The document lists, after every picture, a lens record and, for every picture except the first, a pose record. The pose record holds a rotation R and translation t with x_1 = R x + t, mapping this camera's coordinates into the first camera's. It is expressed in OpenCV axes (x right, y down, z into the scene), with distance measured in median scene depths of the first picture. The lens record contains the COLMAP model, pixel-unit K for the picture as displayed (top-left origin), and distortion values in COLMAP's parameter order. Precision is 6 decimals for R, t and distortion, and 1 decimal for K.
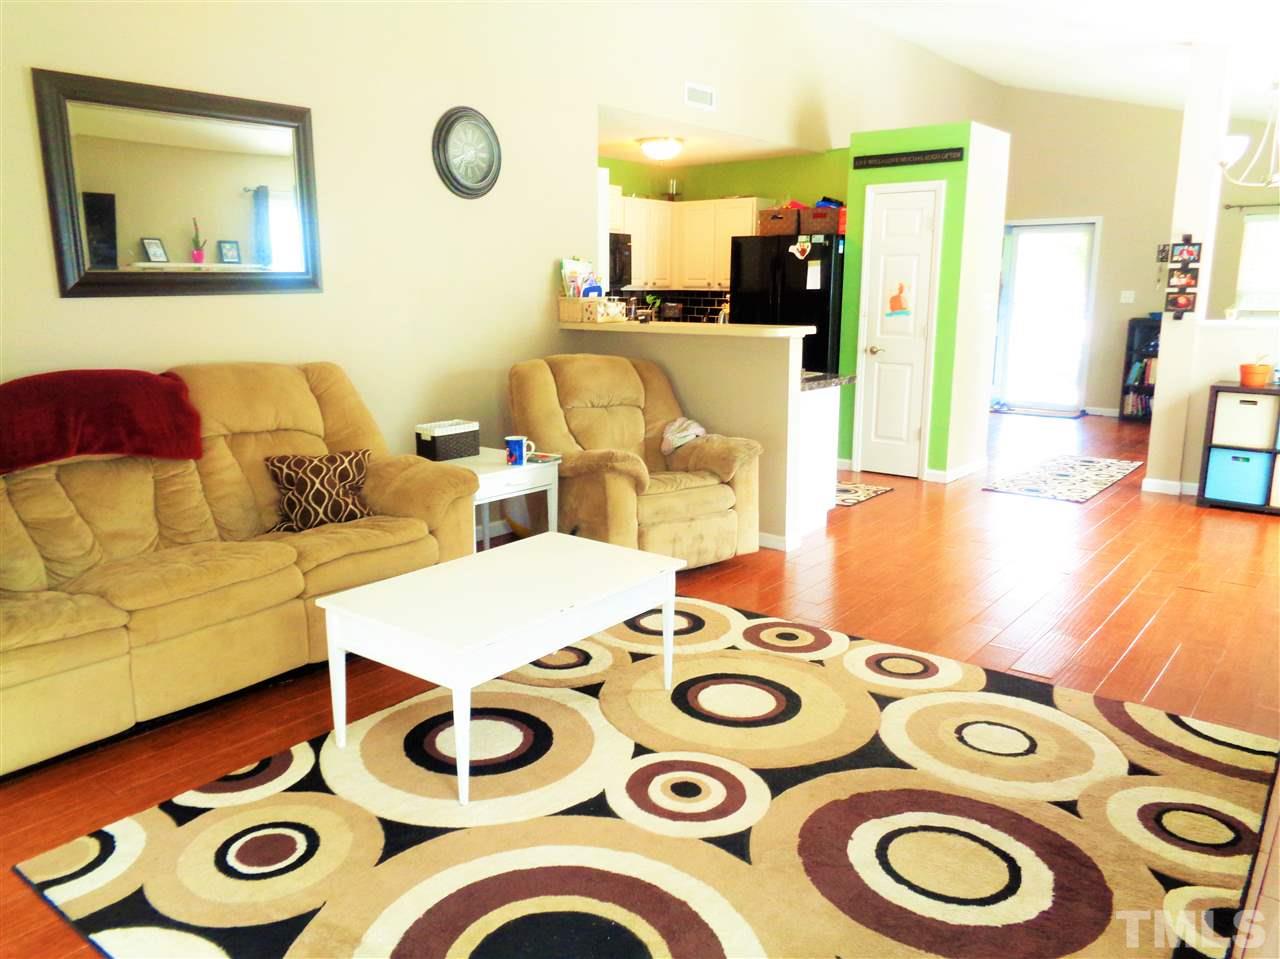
lens RADIAL K [[980.3, 0, 640.0], [0, 980.3, 479.5], [0, 0, 1]] dist [0.001035, 0.003289]
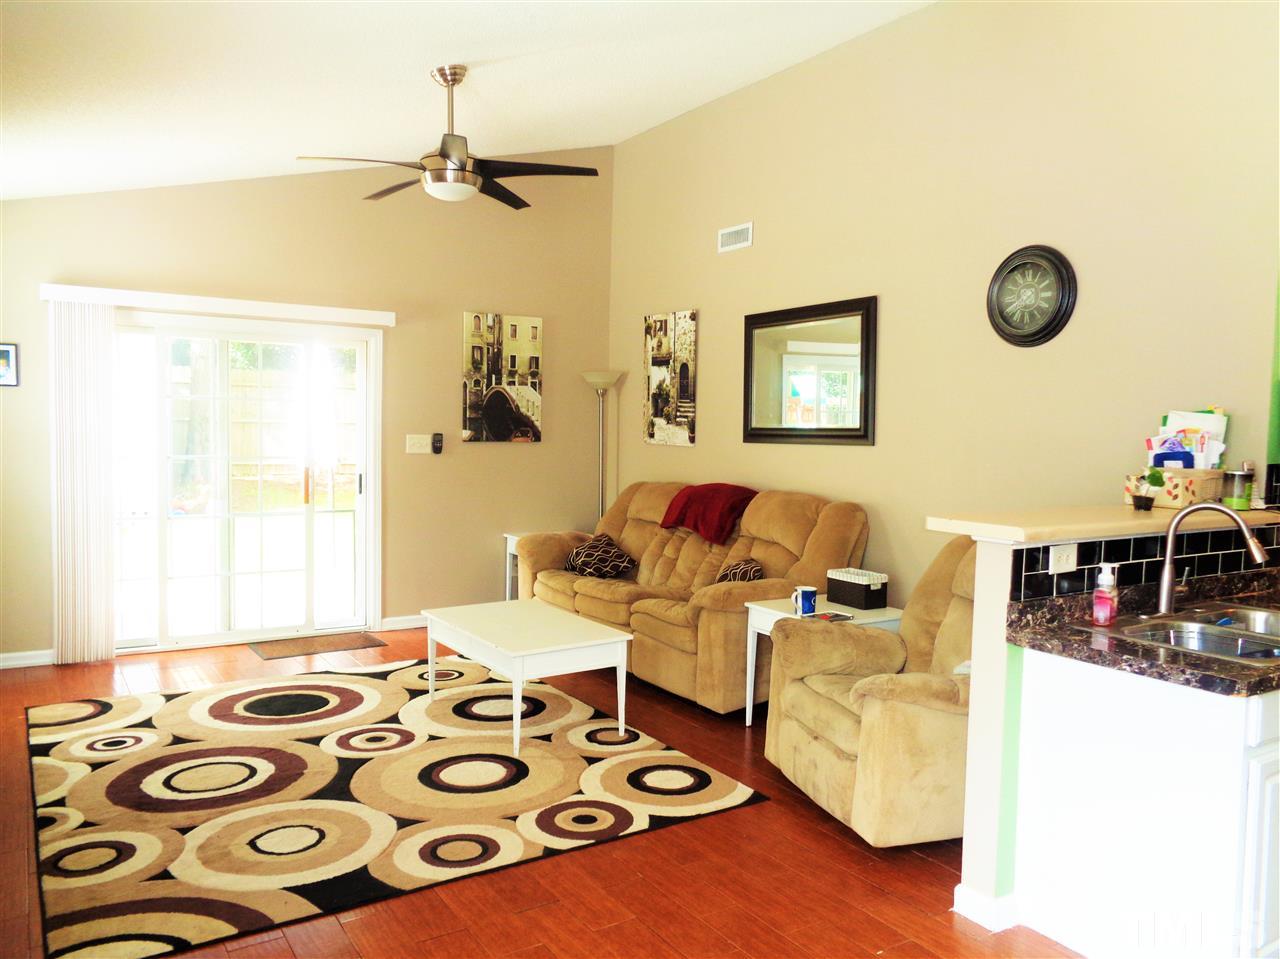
lens RADIAL K [[952.2, 0, 640.0], [0, 952.2, 479.5], [0, 0, 1]] dist [-0.002034, -0.004728]
pose [[-0.330636, 0.049265, -0.942472, 0.855379], [-0.203324, 0.971467, 0.122111, -0.238035], [0.921596, 0.232001, -0.311186, 1.127488]]
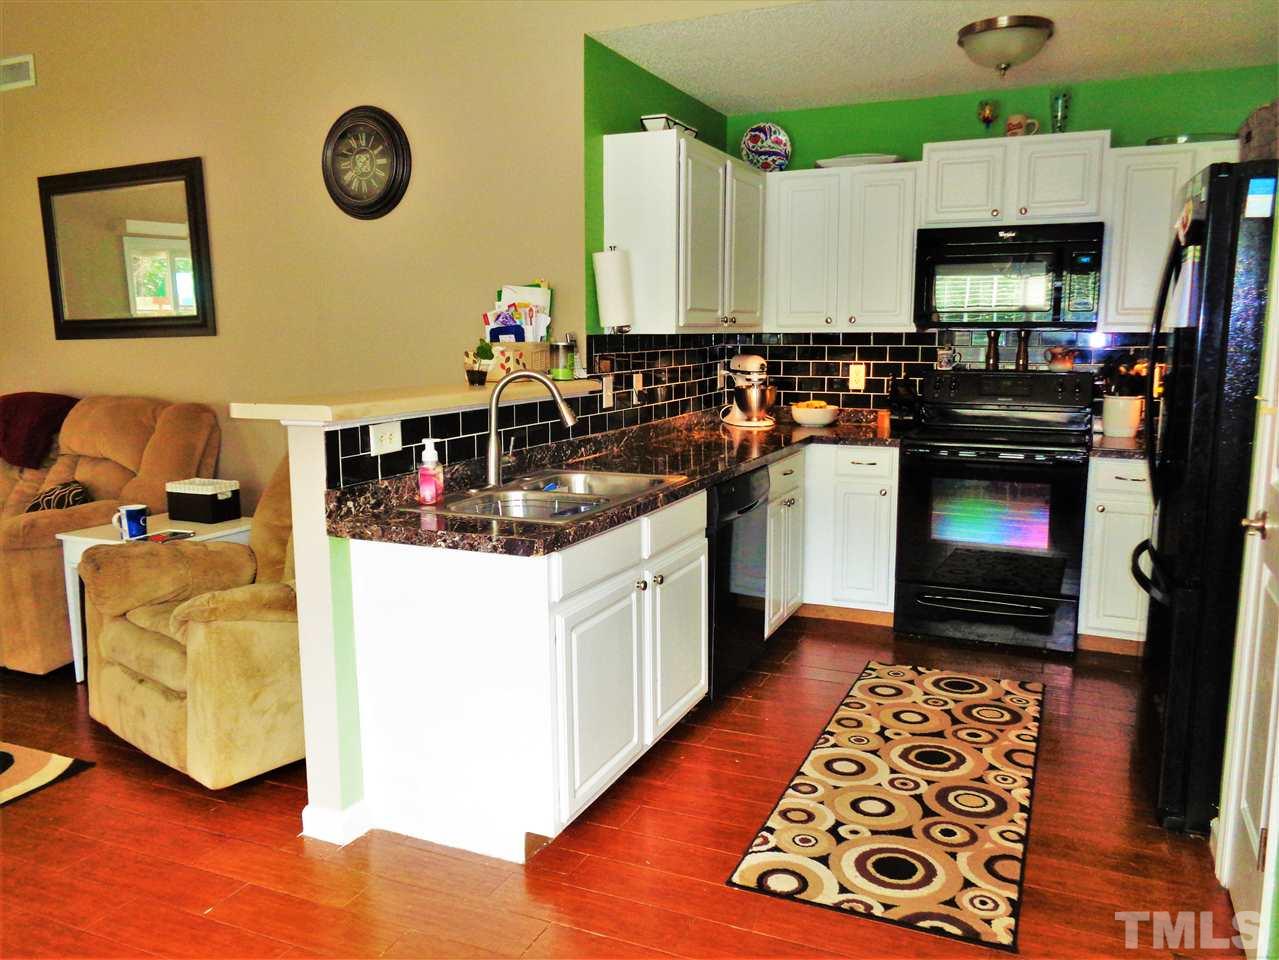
lens RADIAL K [[979.6, 0, 639.5], [0, 979.6, 480.0], [0, 0, 1]] dist [0.001035, 0.003289]
pose [[0.236572, 0.142156, -0.961158, 0.786094], [-0.182412, 0.978147, 0.099771, -0.229987], [0.954337, 0.151724, 0.257333, 1.202670]]
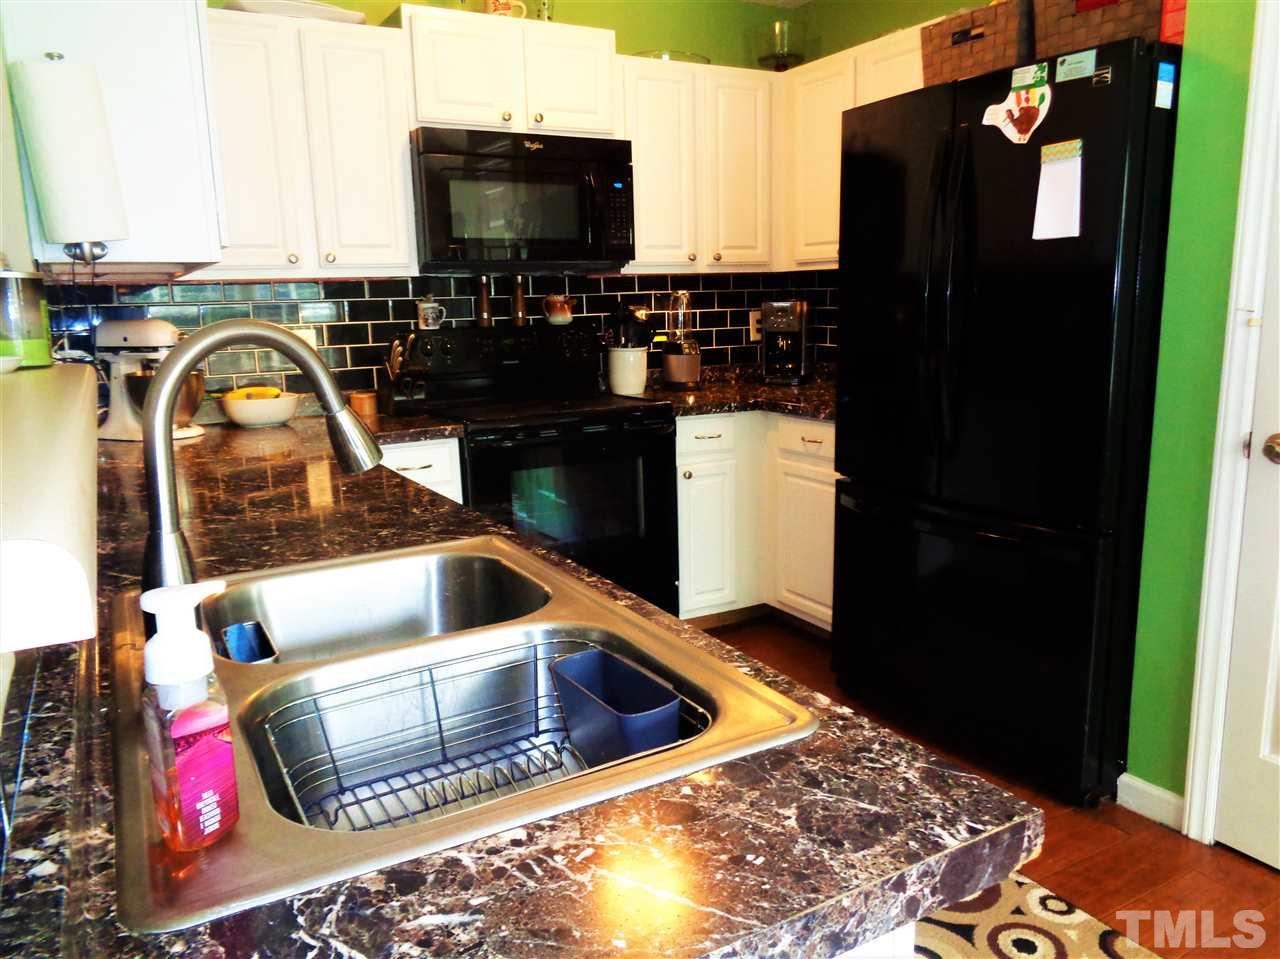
lens RADIAL K [[952.2, 0, 640.0], [0, 952.2, 479.5], [0, 0, 1]] dist [-0.002034, -0.004728]
pose [[0.923968, 0.041903, -0.380167, 0.285728], [-0.042672, 0.999069, 0.006410, -0.191770], [0.380082, 0.010300, 0.924895, 1.123884]]
